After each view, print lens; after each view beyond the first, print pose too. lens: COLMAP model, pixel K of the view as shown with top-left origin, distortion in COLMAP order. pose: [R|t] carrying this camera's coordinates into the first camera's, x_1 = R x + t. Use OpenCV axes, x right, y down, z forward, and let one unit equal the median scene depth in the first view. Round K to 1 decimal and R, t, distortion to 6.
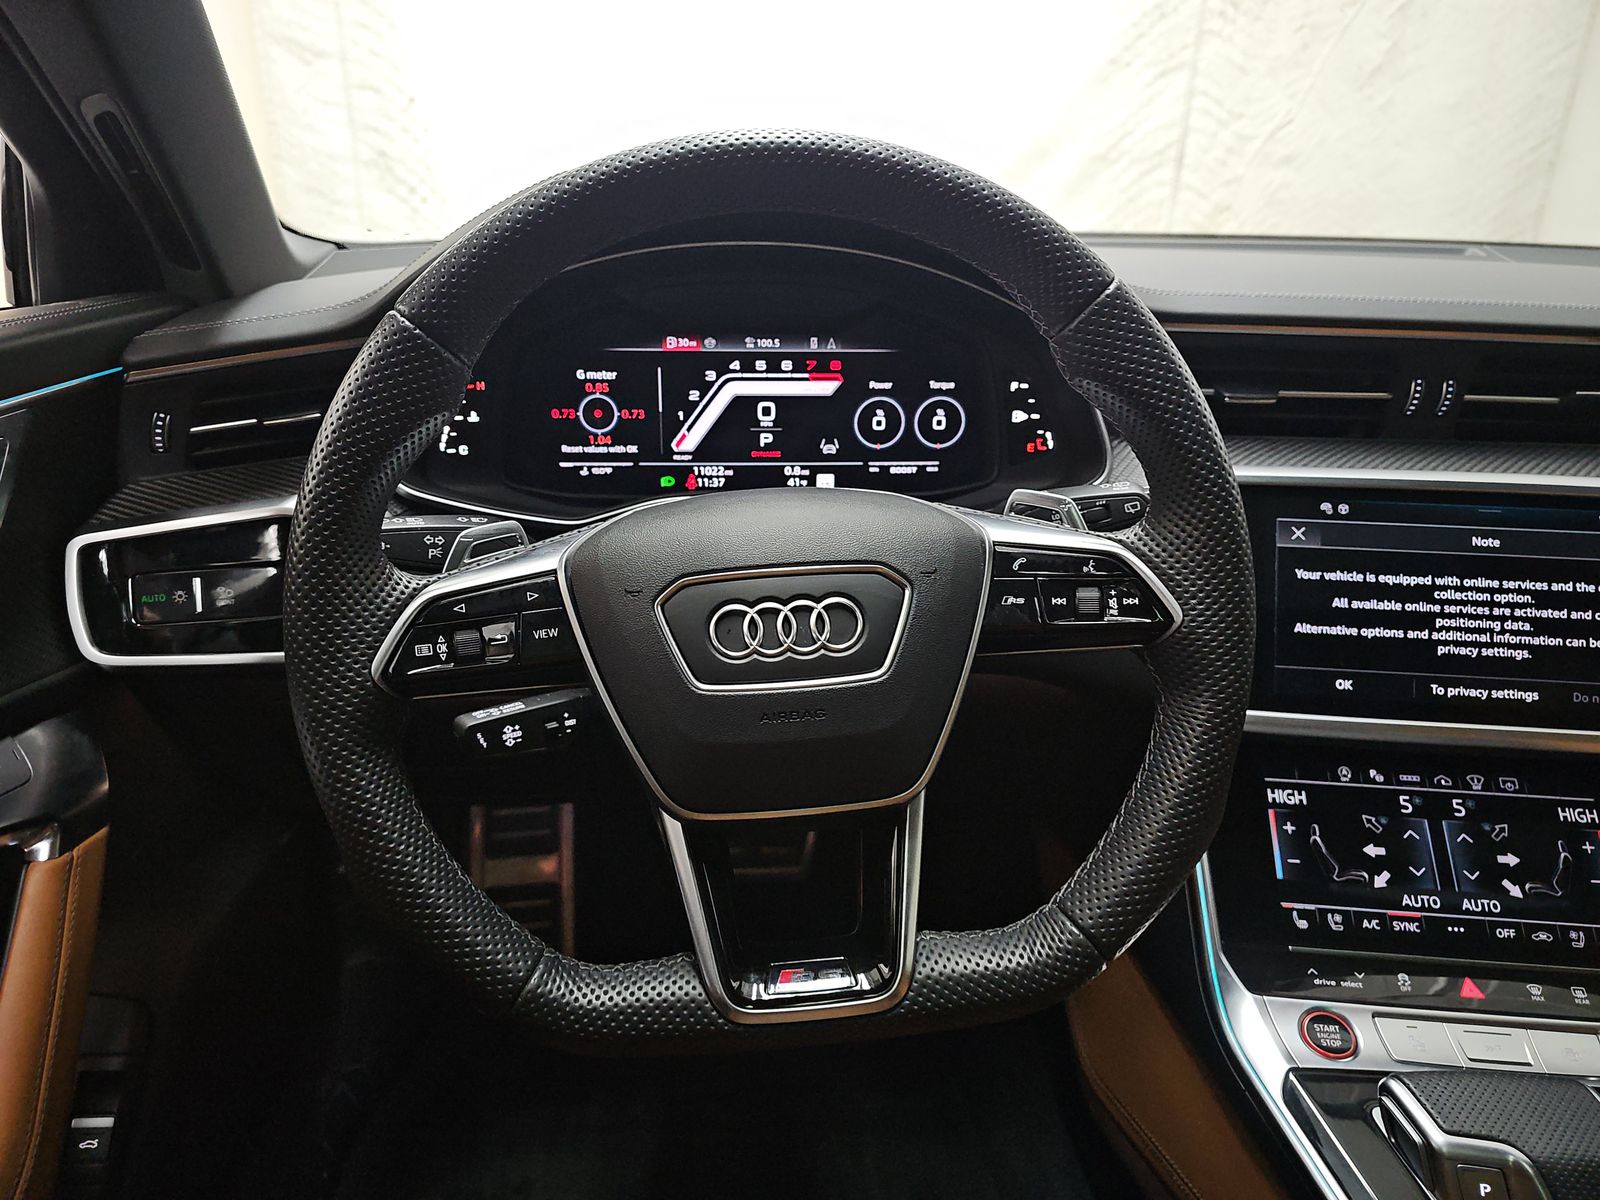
lens RADIAL K [[1052.1, 0, 786.2], [0, 1052.1, 611.6], [0, 0, 1]] dist [0.018982, -0.033335]
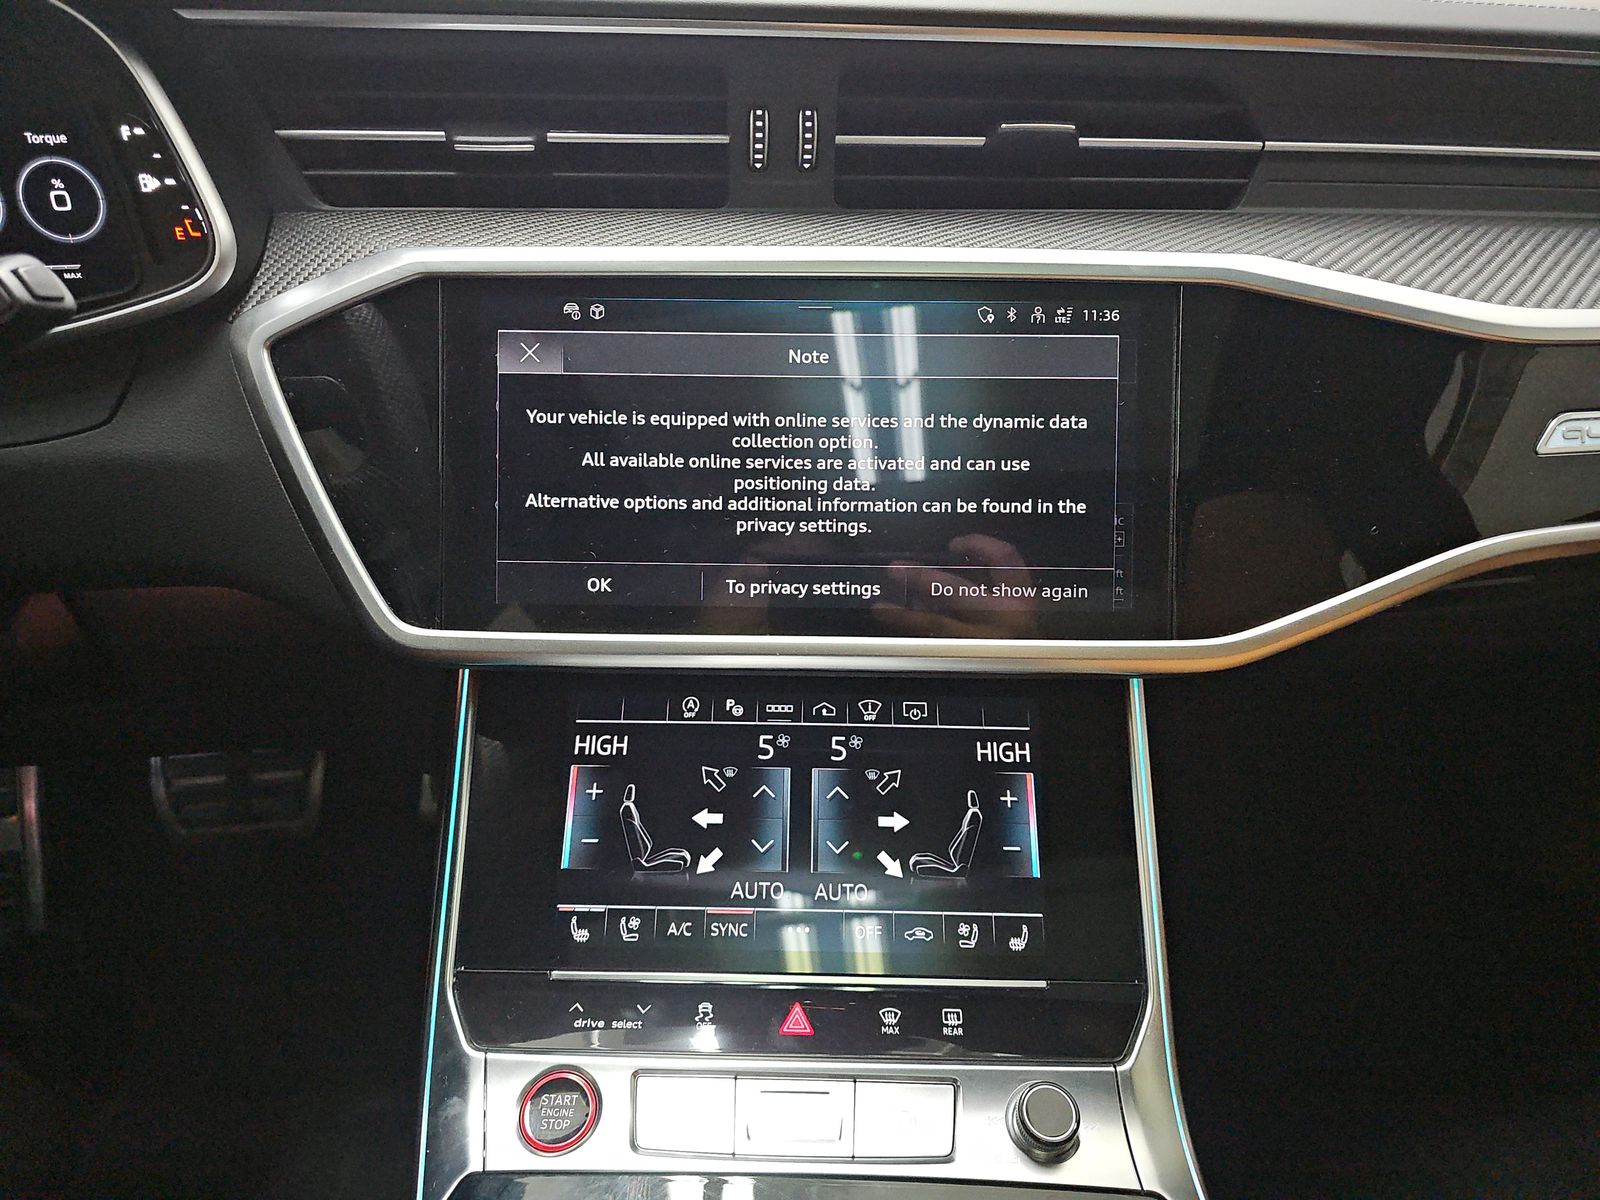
lens RADIAL K [[1052.1, 0, 812.2], [0, 1052.1, 594.2], [0, 0, 1]] dist [0.018982, -0.033335]
pose [[0.996315, -0.045988, 0.072399, 0.562848], [0.038215, 0.993705, 0.105311, 0.010110], [-0.076786, -0.102156, 0.991800, 0.313946]]
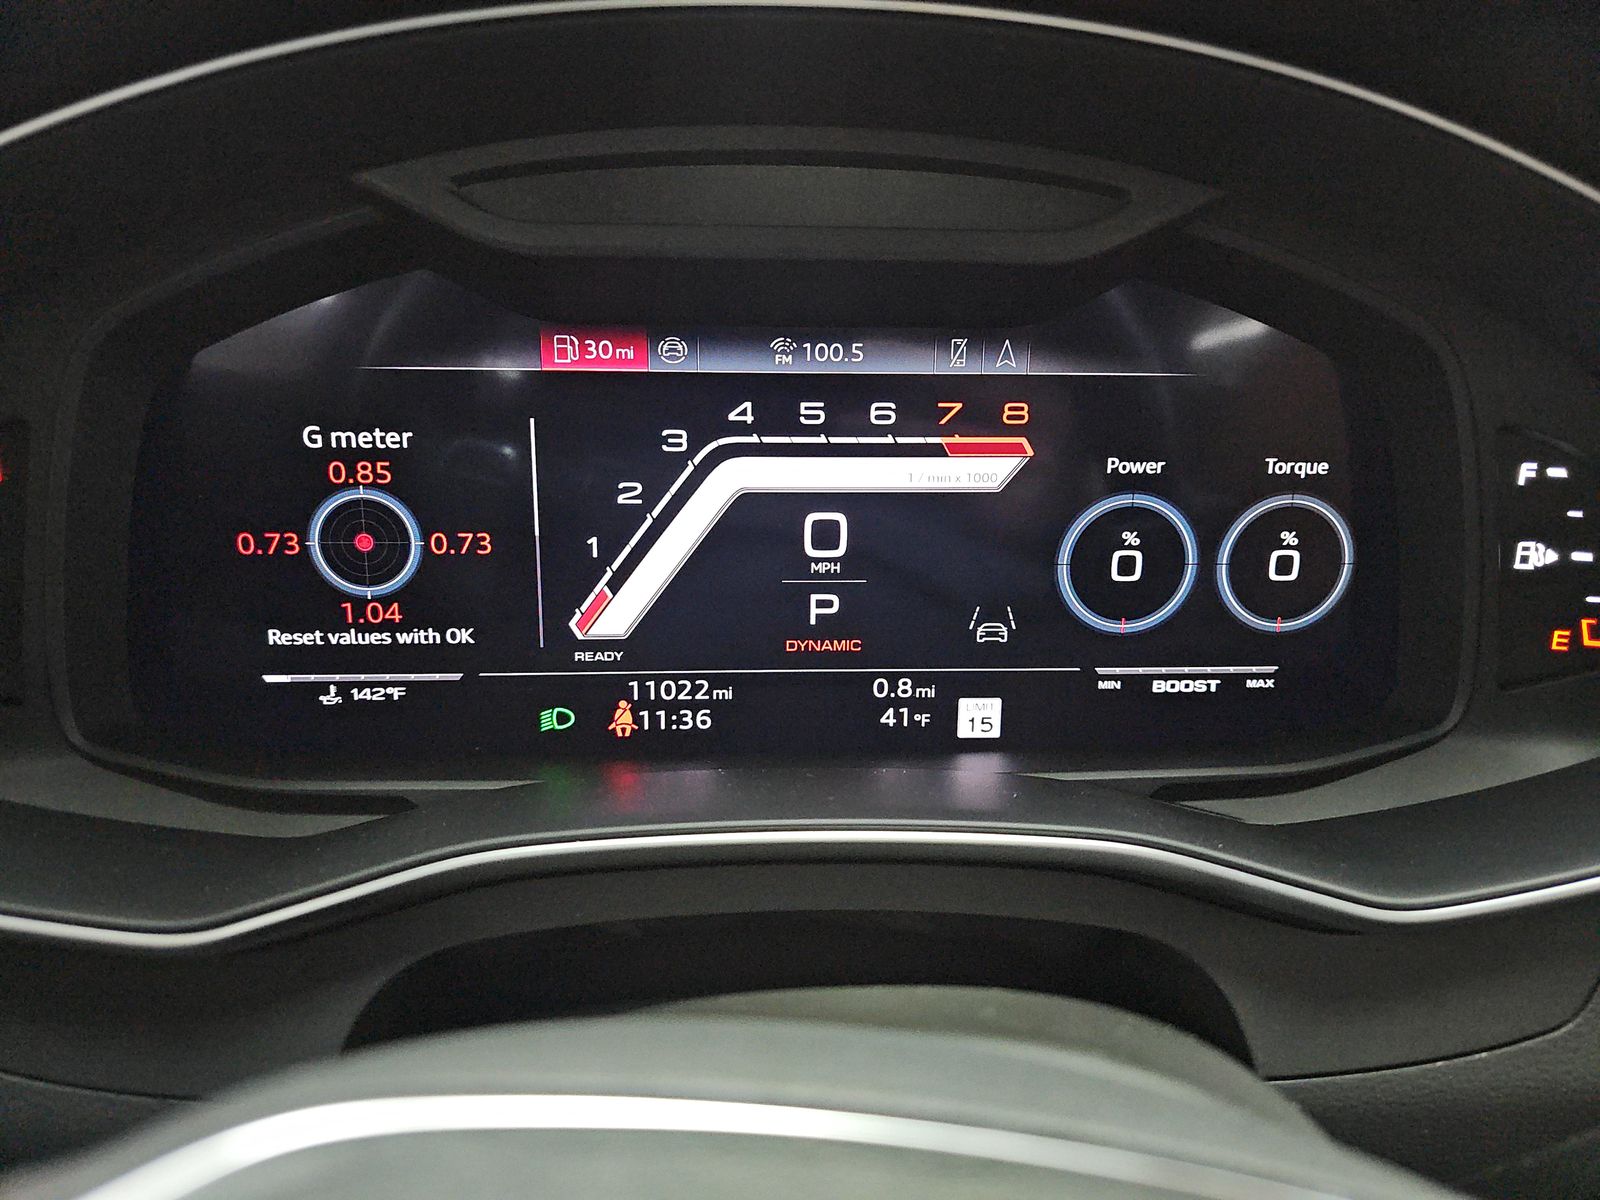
lens RADIAL K [[1052.1, 0, 795.0], [0, 1052.1, 582.4], [0, 0, 1]] dist [0.018982, -0.033335]
pose [[0.999399, -0.002759, 0.034567, -0.043690], [0.005263, 0.997351, -0.072554, -0.151074], [-0.034275, 0.072692, 0.996765, 0.650360]]
